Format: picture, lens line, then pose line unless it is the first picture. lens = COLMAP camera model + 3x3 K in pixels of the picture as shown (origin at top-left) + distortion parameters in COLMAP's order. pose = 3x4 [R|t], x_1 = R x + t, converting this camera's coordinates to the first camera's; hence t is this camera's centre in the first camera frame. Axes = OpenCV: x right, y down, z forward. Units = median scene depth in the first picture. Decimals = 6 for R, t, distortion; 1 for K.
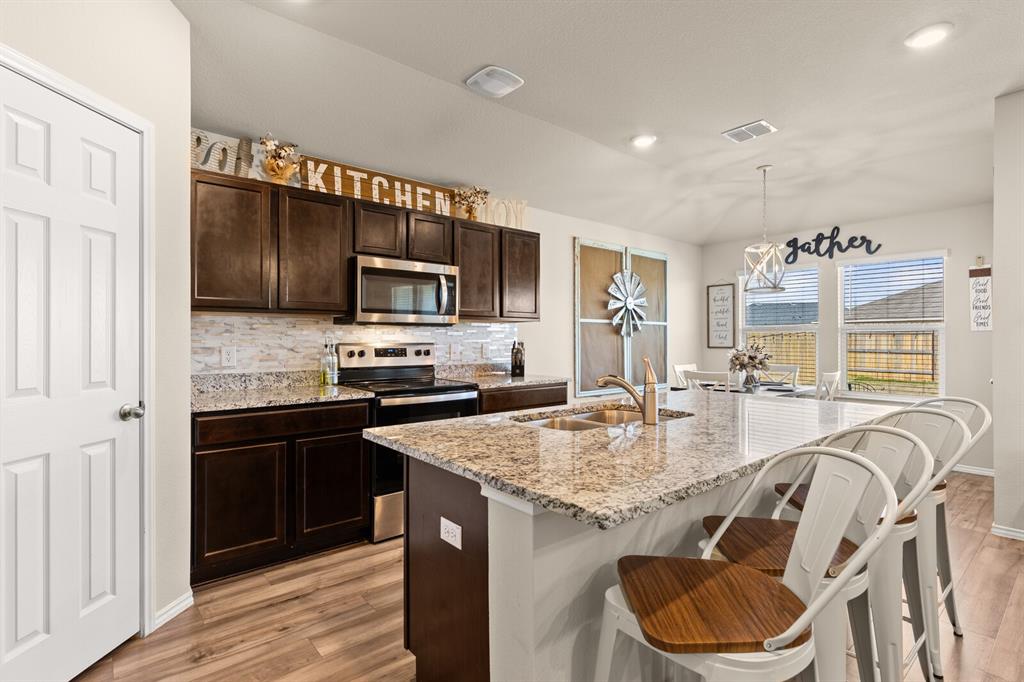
lens RADIAL K [[495.3, 0, 517.1], [0, 495.3, 339.4], [0, 0, 1]] dist [-0.000251, -0.000381]
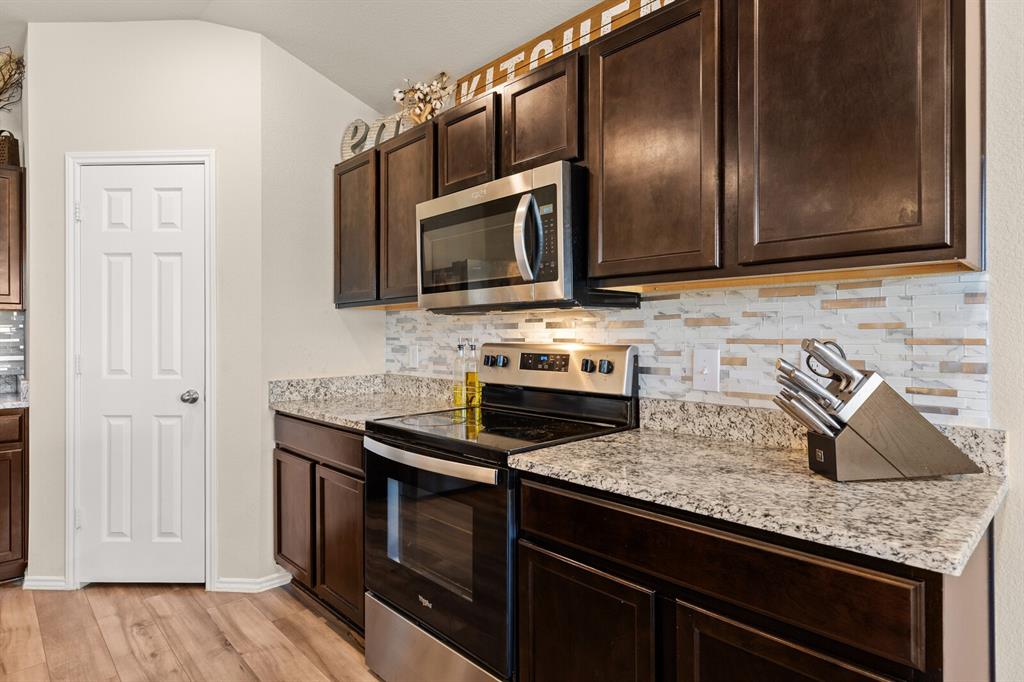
lens RADIAL K [[556.8, 0, 495.1], [0, 556.8, 336.4], [0, 0, 1]] dist [-0.000053, 0.000066]
pose [[0.045818, 0.000095, -0.998950, 0.329275], [0.000433, 1.000000, 0.000115, -0.000915], [0.998950, -0.000438, 0.045818, 0.894684]]
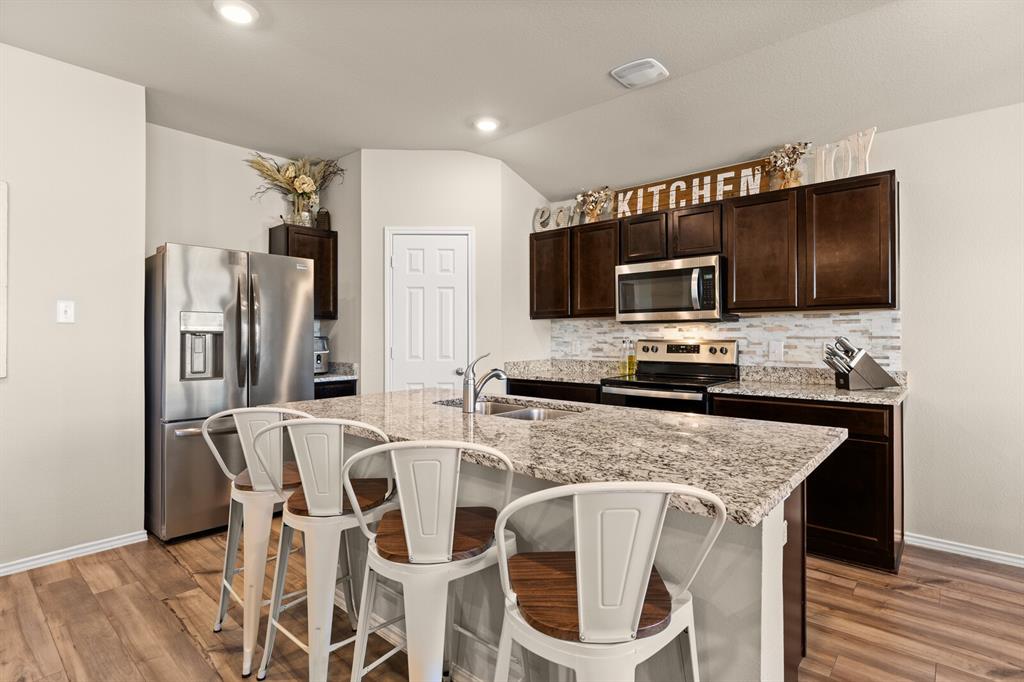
lens RADIAL K [[503.2, 0, 501.1], [0, 503.2, 337.6], [0, 0, 1]] dist [-0.010067, 0.000011]
pose [[0.133158, 0.001825, -0.991093, 0.708860], [0.001905, 0.999996, 0.002098, -0.000036], [0.991093, -0.002168, 0.133154, 0.472740]]
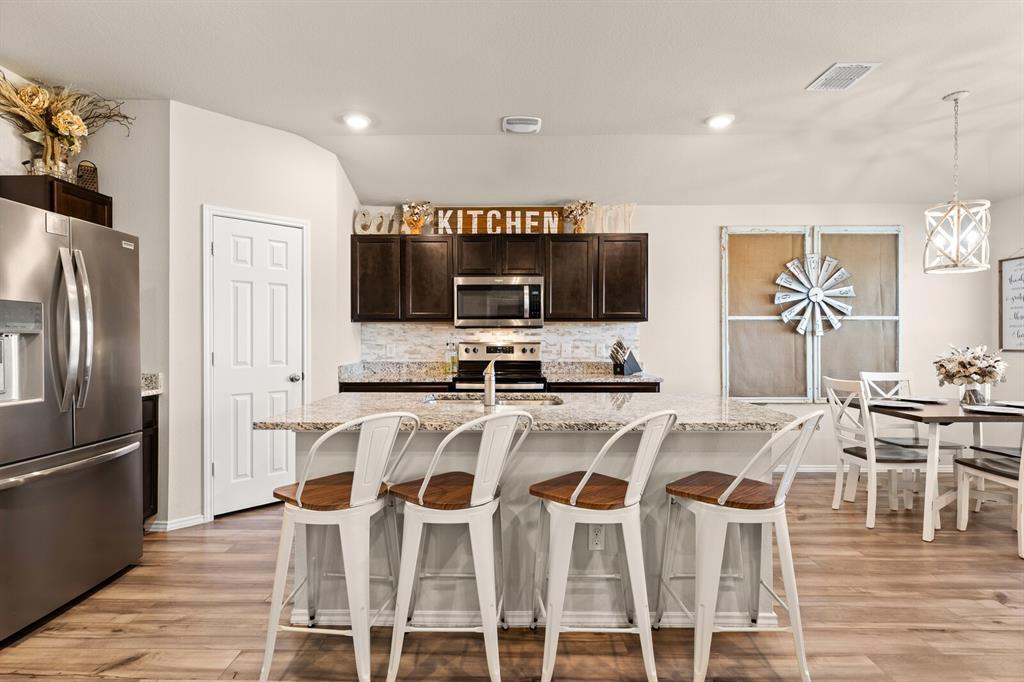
lens RADIAL K [[523.6, 0, 498.4], [0, 523.6, 342.2], [0, 0, 1]] dist [0.001515, -0.000628]
pose [[0.751055, 0.001926, -0.660237, 0.595500], [0.001000, 0.999991, 0.004055, 0.001877], [0.660239, -0.003706, 0.751046, 0.005837]]
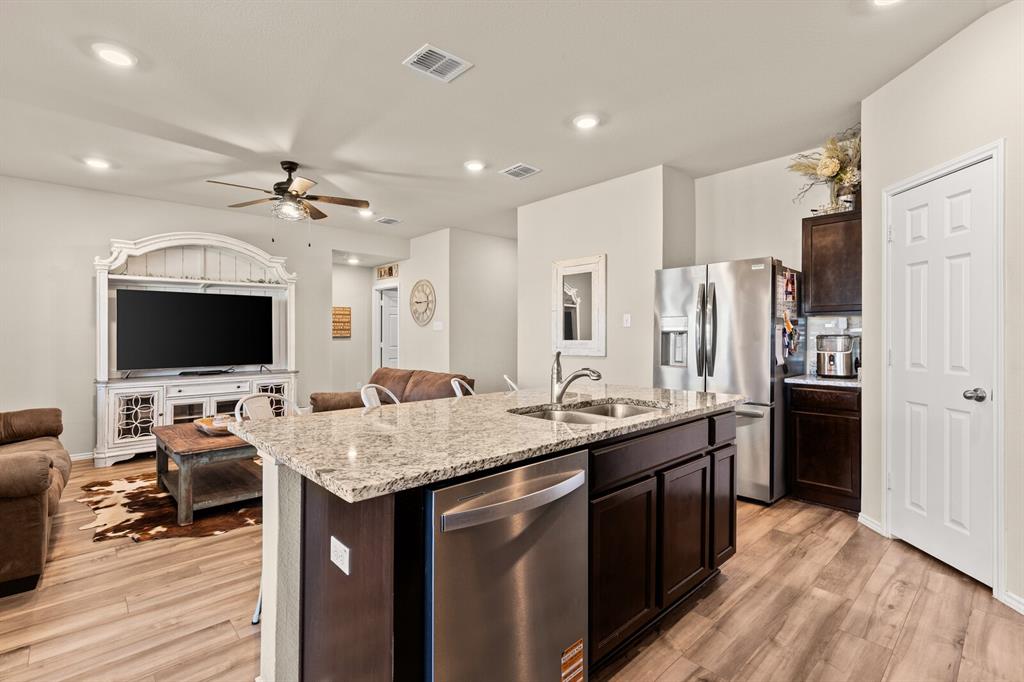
lens RADIAL K [[470.5, 0, 518.4], [0, 470.5, 336.9], [0, 0, 1]] dist [0.001602, 0.000874]
pose [[-0.998599, 0.002420, -0.052865, 0.217825], [0.002228, 0.999991, 0.003690, -0.001906], [0.052873, 0.003567, -0.998595, 1.115665]]
